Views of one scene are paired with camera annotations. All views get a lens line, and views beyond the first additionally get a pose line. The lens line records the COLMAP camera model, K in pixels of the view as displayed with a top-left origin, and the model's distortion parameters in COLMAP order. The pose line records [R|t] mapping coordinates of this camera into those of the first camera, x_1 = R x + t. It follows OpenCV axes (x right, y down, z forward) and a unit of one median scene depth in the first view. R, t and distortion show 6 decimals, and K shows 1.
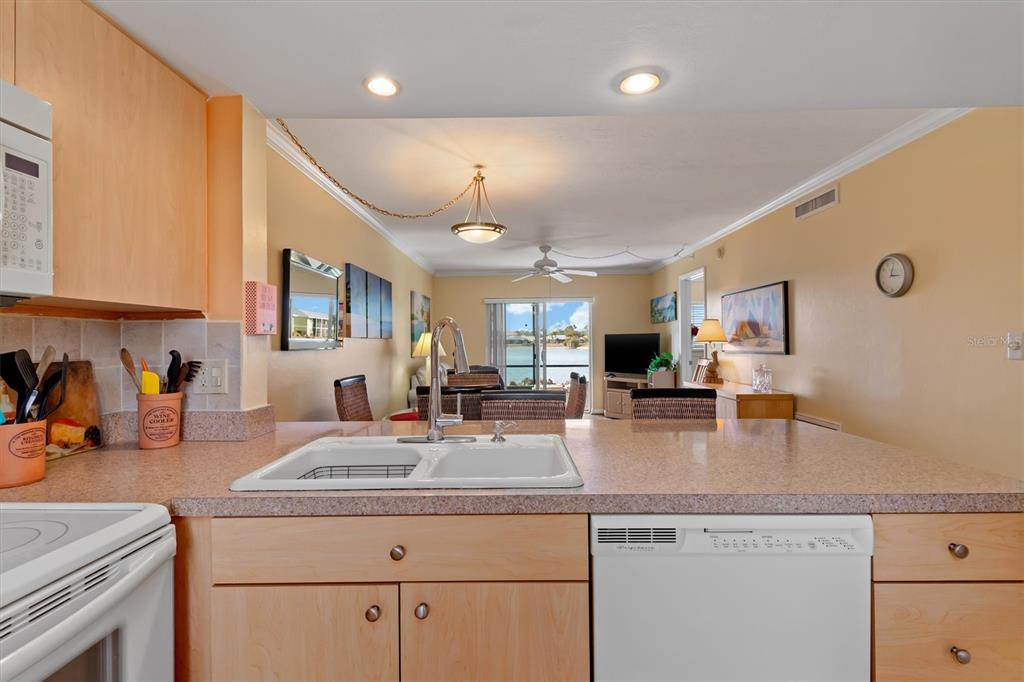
lens RADIAL K [[487.9, 0, 512.0], [0, 487.9, 341.0], [0, 0, 1]] dist [0.005427, 0.000122]
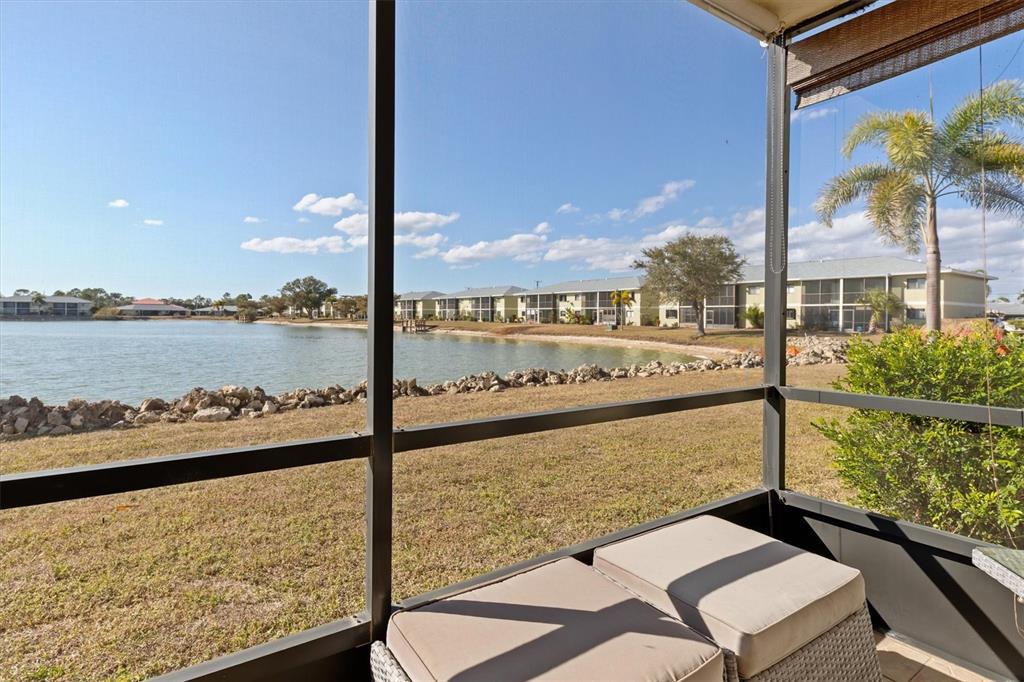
lens RADIAL K [[514.4, 0, 512.6], [0, 514.4, 321.6], [0, 0, 1]] dist [0.002417, -0.000505]
pose [[0.821677, 0.012606, 0.569814, 0.015878], [-0.018661, 0.999814, 0.004789, 0.131702], [-0.569648, -0.014568, 0.821760, 5.370152]]
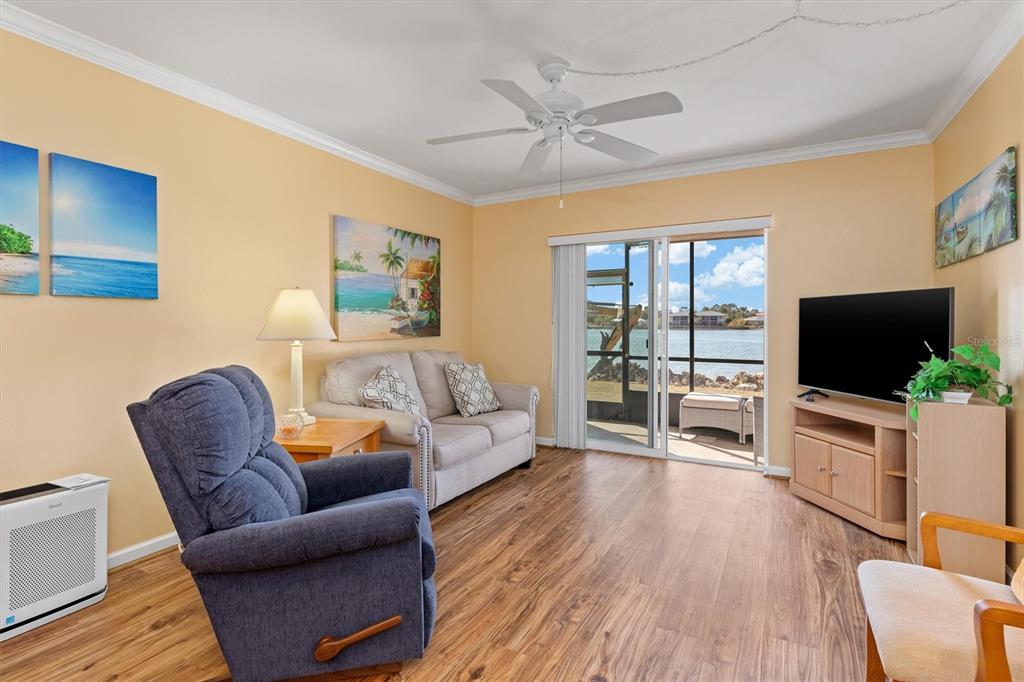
lens RADIAL K [[497.8, 0, 507.3], [0, 497.8, 324.7], [0, 0, 1]] dist [0.017291, -0.011790]
pose [[0.879123, 0.011132, -0.476465, 0.820853], [-0.007798, 0.999929, 0.008975, 0.037549], [0.476531, -0.004175, 0.879148, 2.281684]]
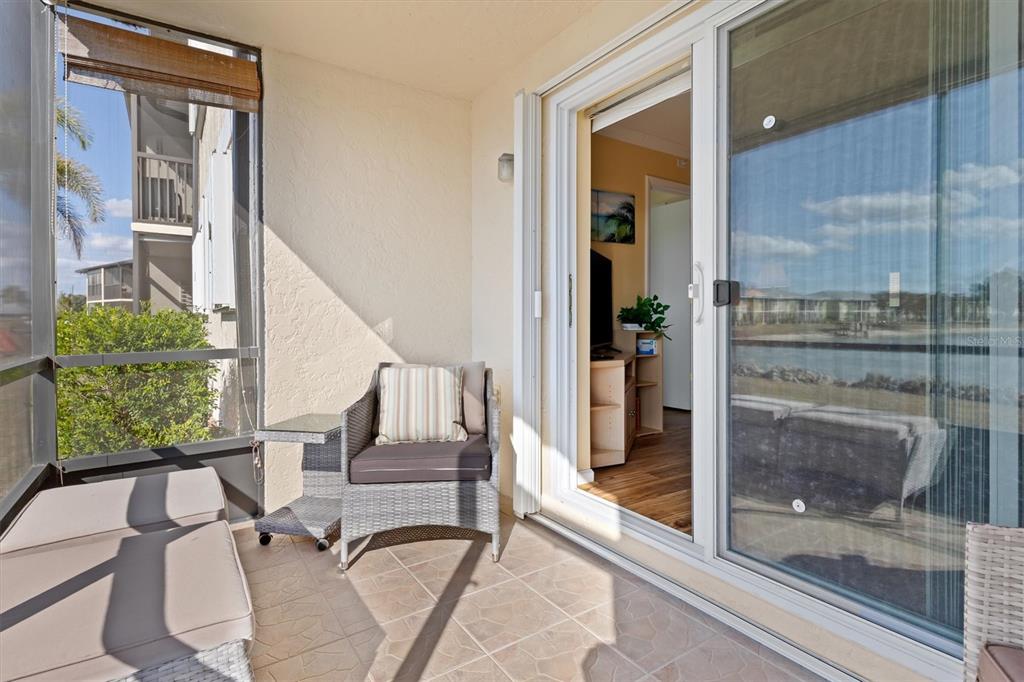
lens RADIAL K [[514.4, 0, 512.6], [0, 514.4, 321.6], [0, 0, 1]] dist [0.002417, -0.000505]
pose [[-0.567883, 0.009079, 0.823059, -0.377047], [0.005913, 0.999958, -0.006951, 0.218160], [-0.823088, 0.000919, -0.567913, 5.835846]]
